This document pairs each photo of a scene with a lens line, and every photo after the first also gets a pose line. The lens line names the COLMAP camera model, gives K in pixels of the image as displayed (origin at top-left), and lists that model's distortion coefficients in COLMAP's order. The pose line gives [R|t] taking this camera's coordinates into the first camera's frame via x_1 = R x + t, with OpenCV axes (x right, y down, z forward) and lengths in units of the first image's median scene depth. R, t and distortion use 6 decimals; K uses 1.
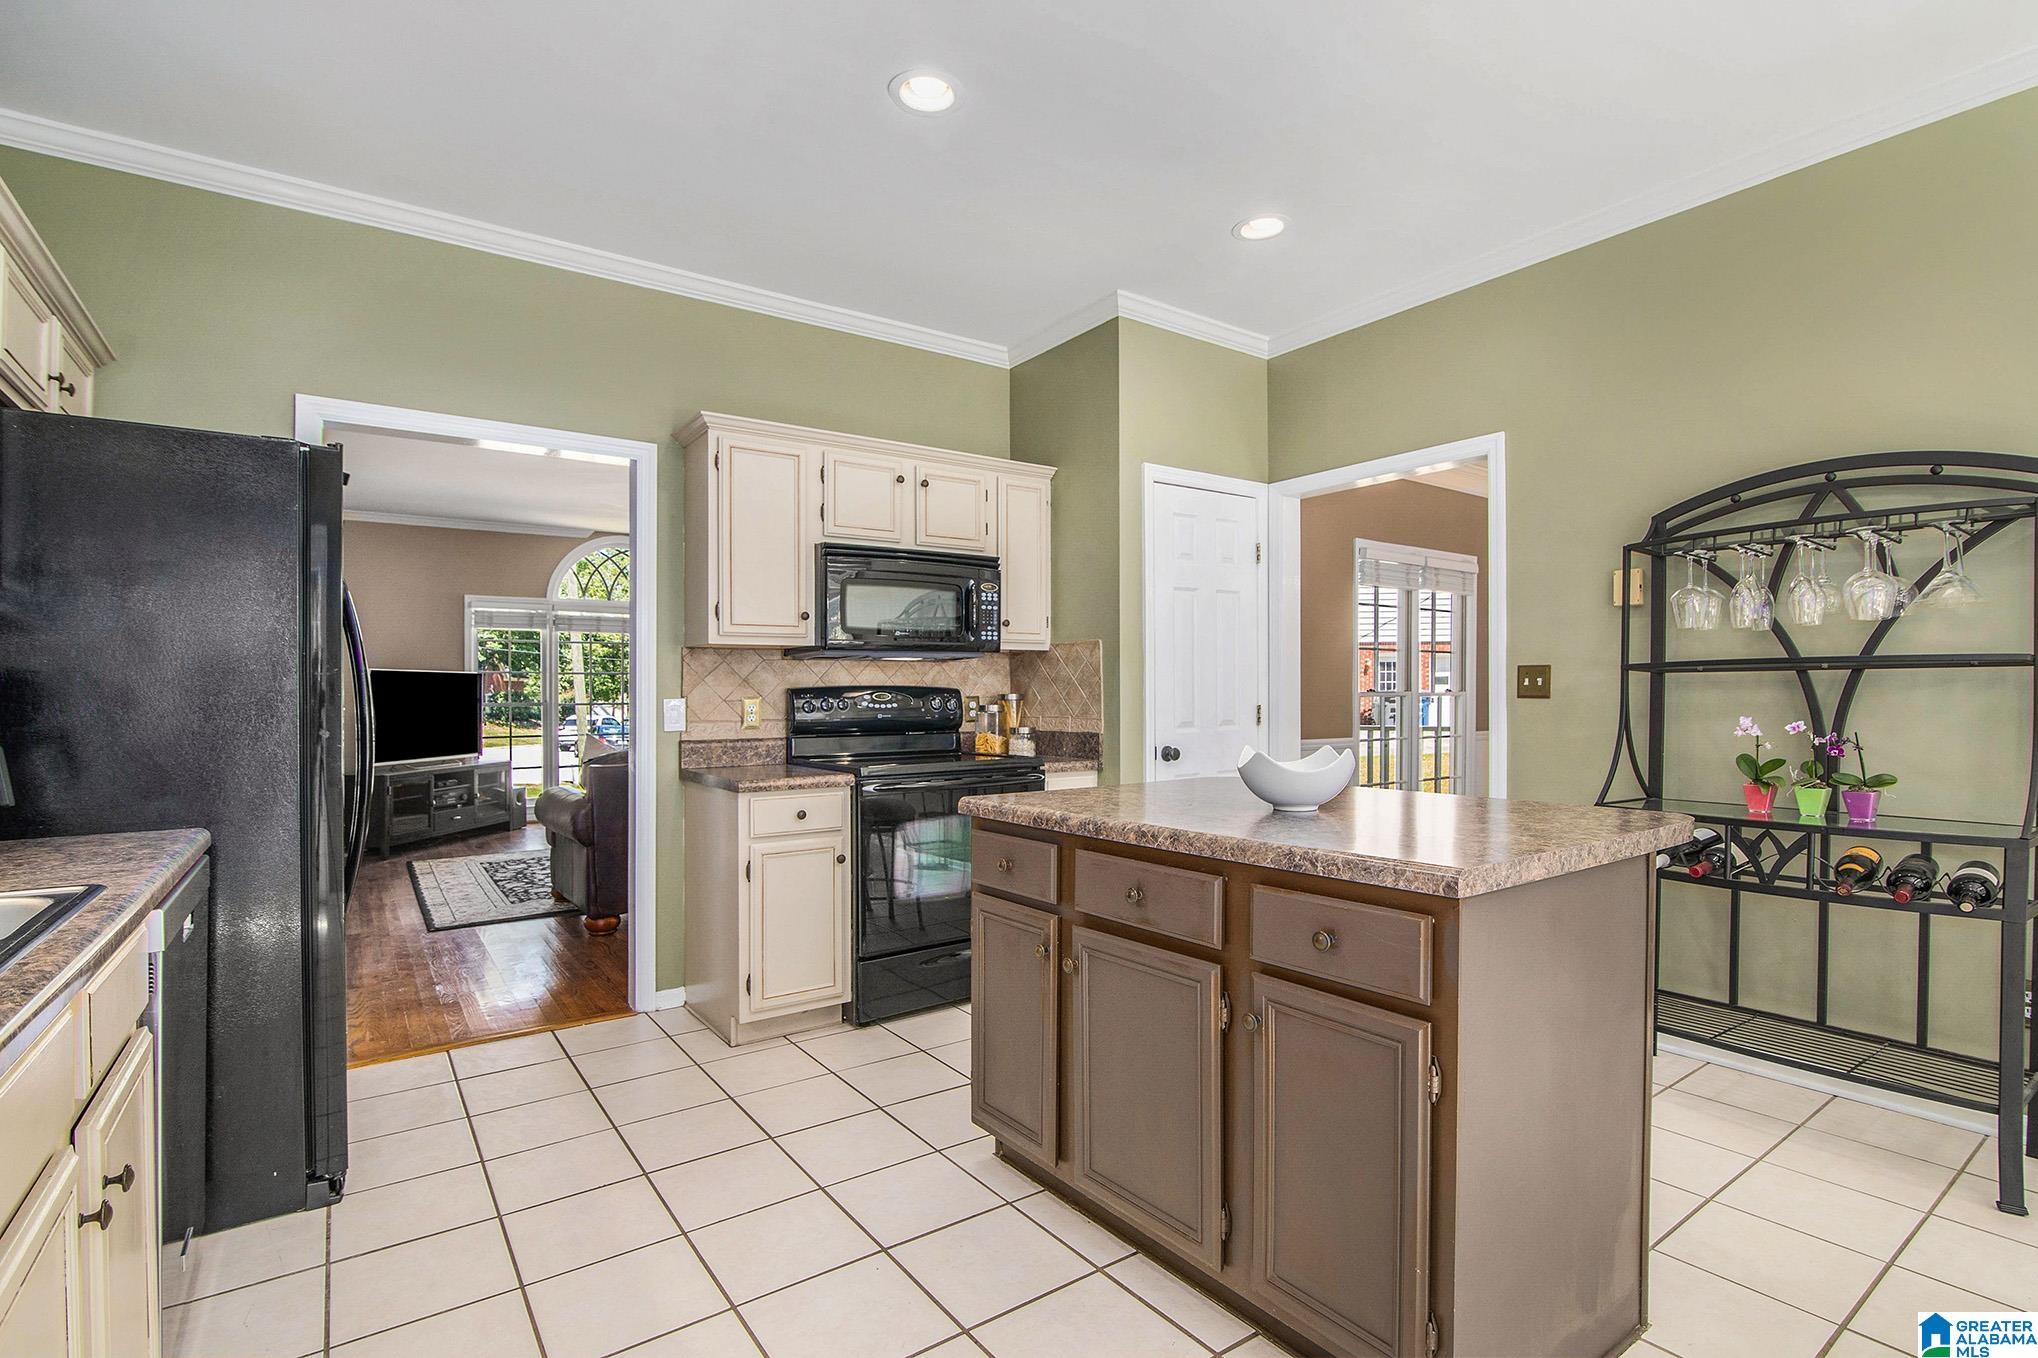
lens RADIAL K [[941.4, 0, 1076.9], [0, 941.4, 712.3], [0, 0, 1]] dist [-0.024020, 0.002443]
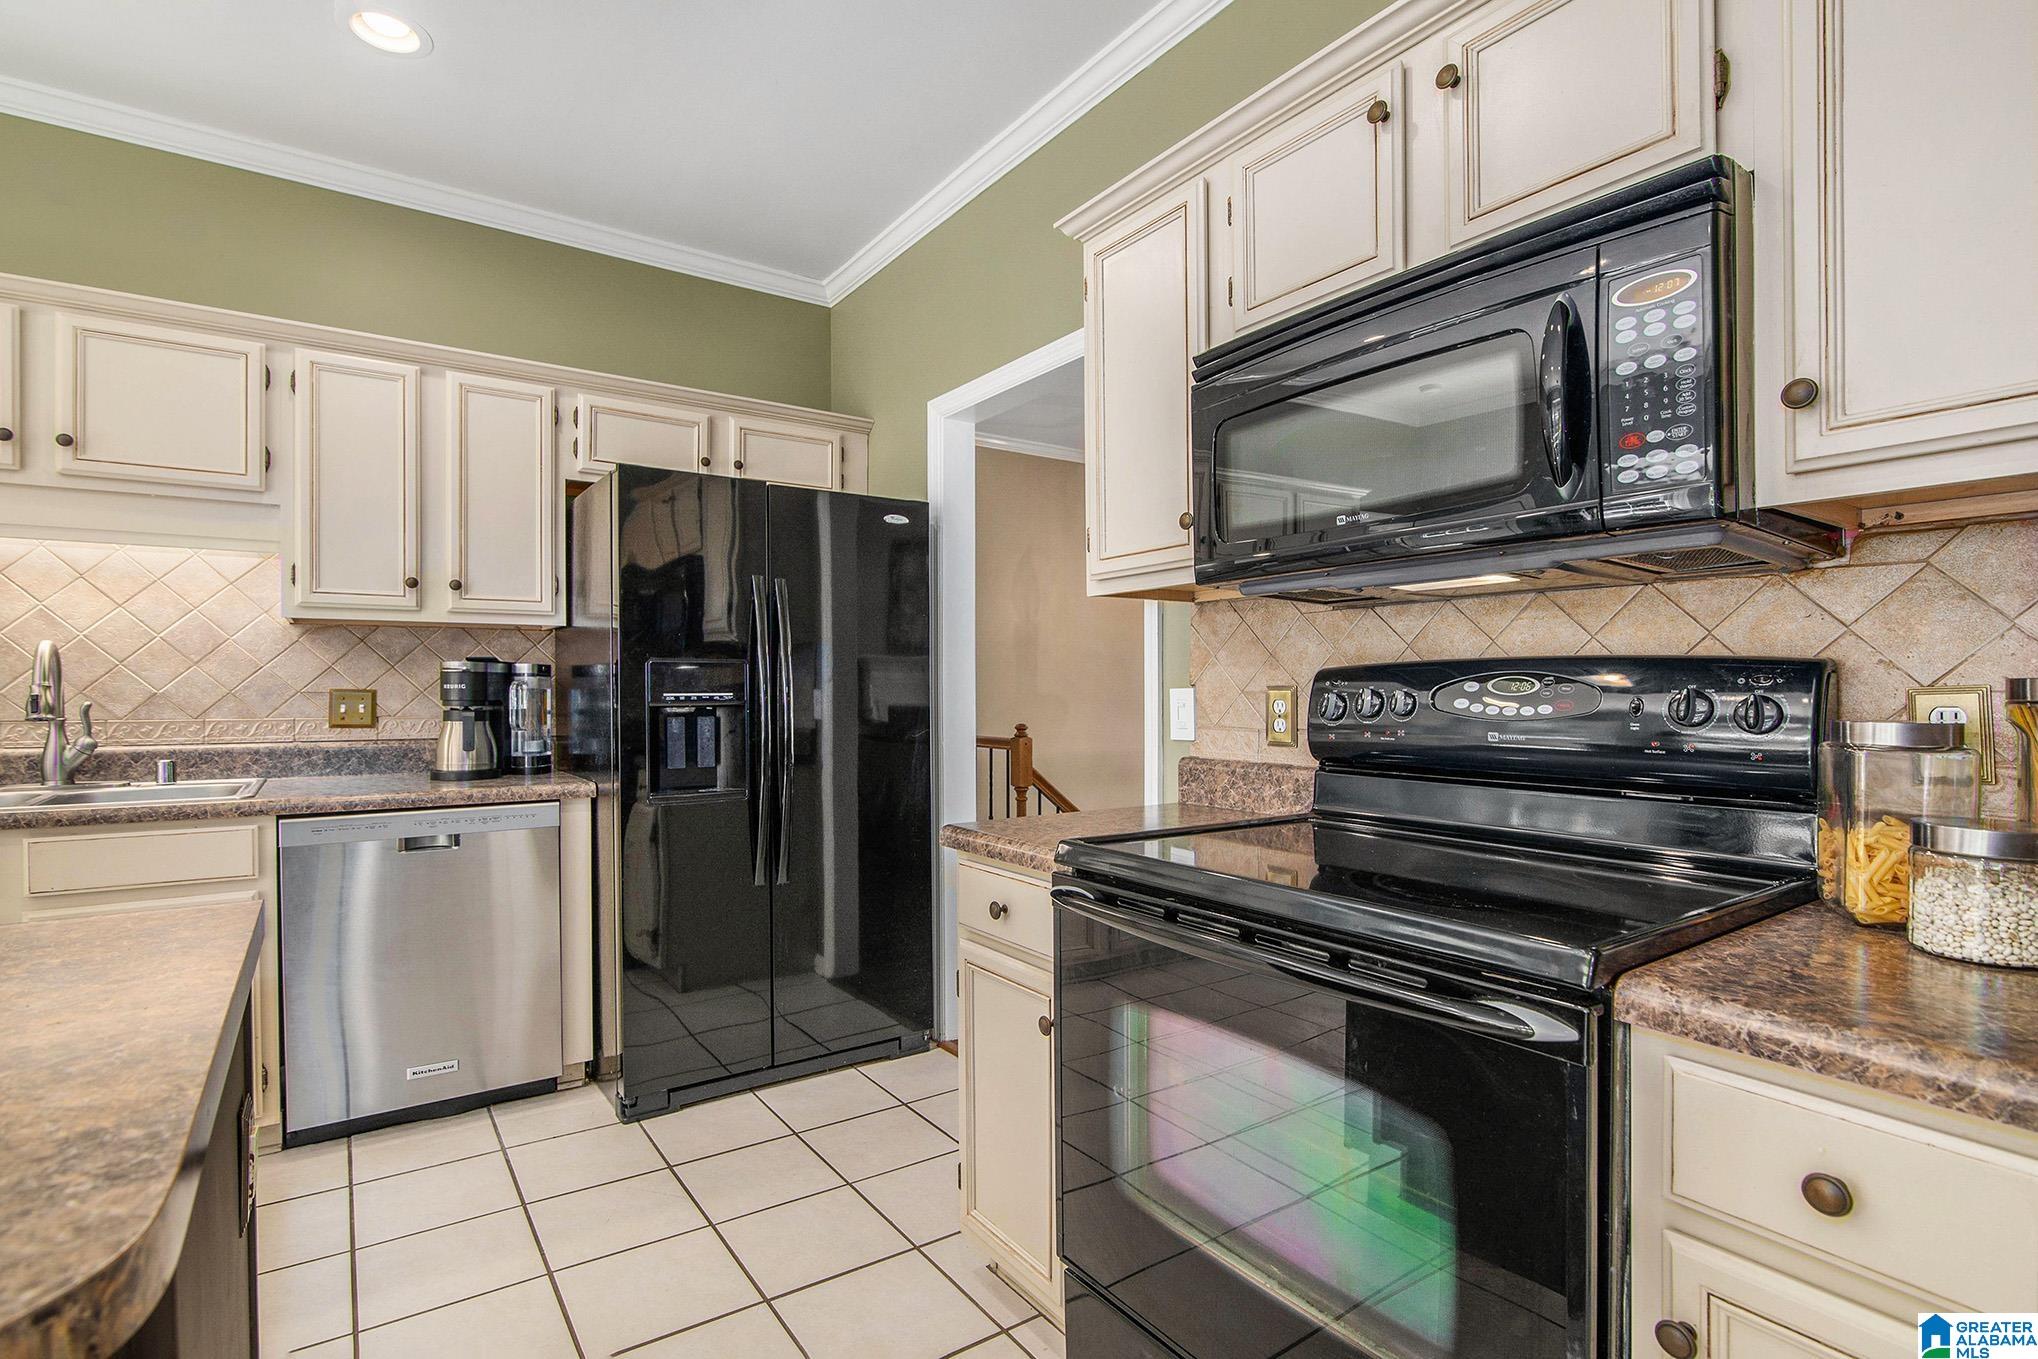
lens RADIAL K [[941.4, 0, 956.0], [0, 941.4, 683.7], [0, 0, 1]] dist [-0.024020, 0.002443]
pose [[-0.063551, 0.001318, -0.997978, 0.226481], [-0.016416, 0.999862, 0.002366, -0.018026], [0.997844, 0.016533, -0.063520, 0.976680]]
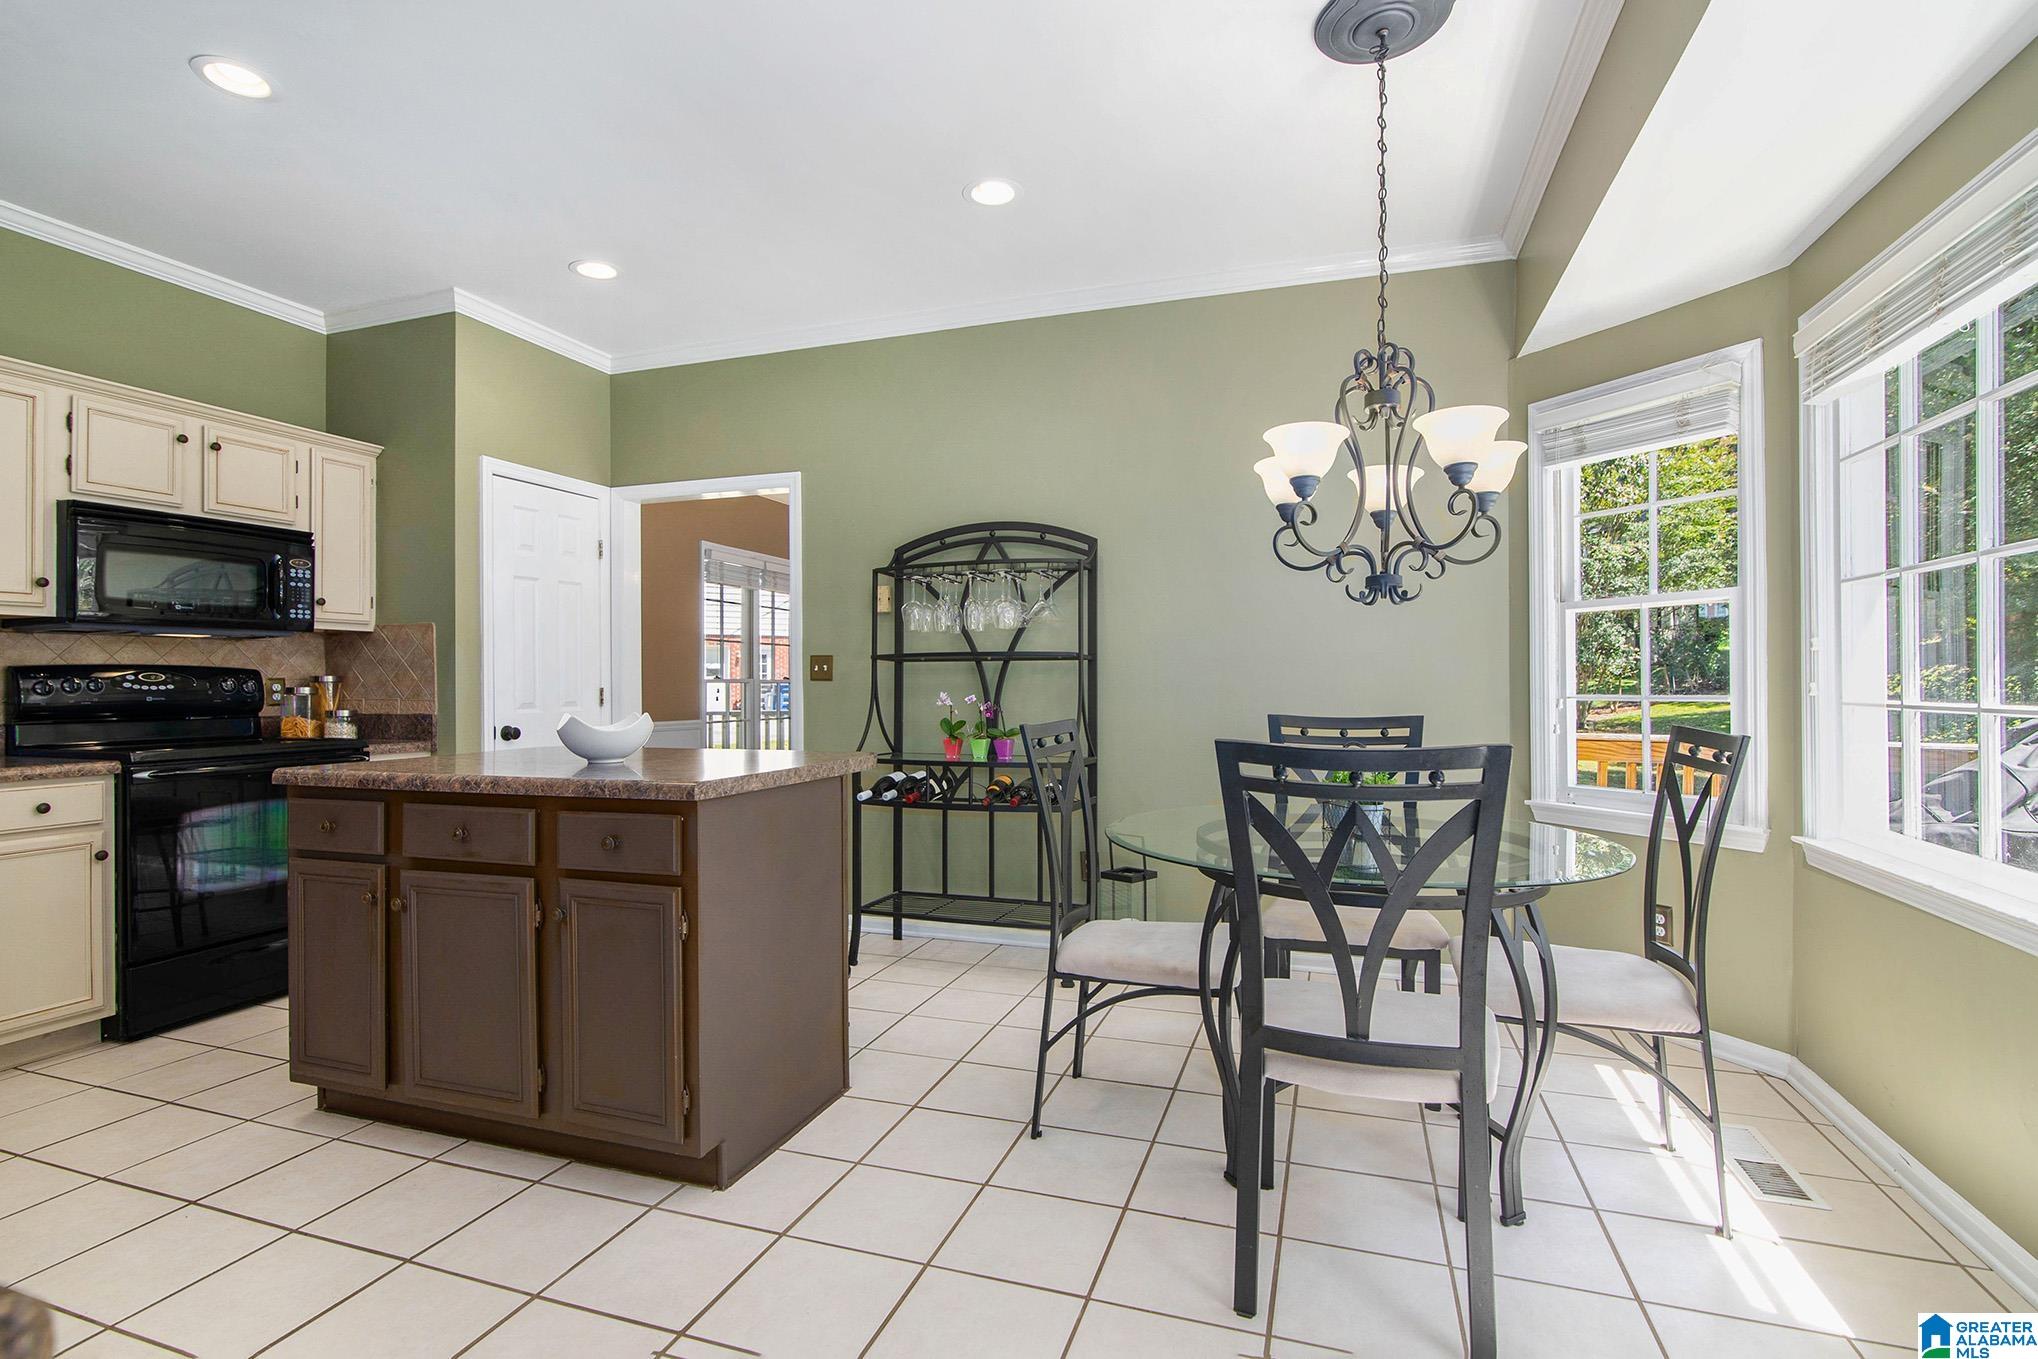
lens RADIAL K [[941.4, 0, 1009.6], [0, 941.4, 696.7], [0, 0, 1]] dist [-0.024020, 0.002443]
pose [[0.841340, -0.001916, 0.540502, 0.004036], [0.006605, 0.999955, -0.006737, 0.015671], [-0.540465, 0.009238, 0.841315, -0.210645]]
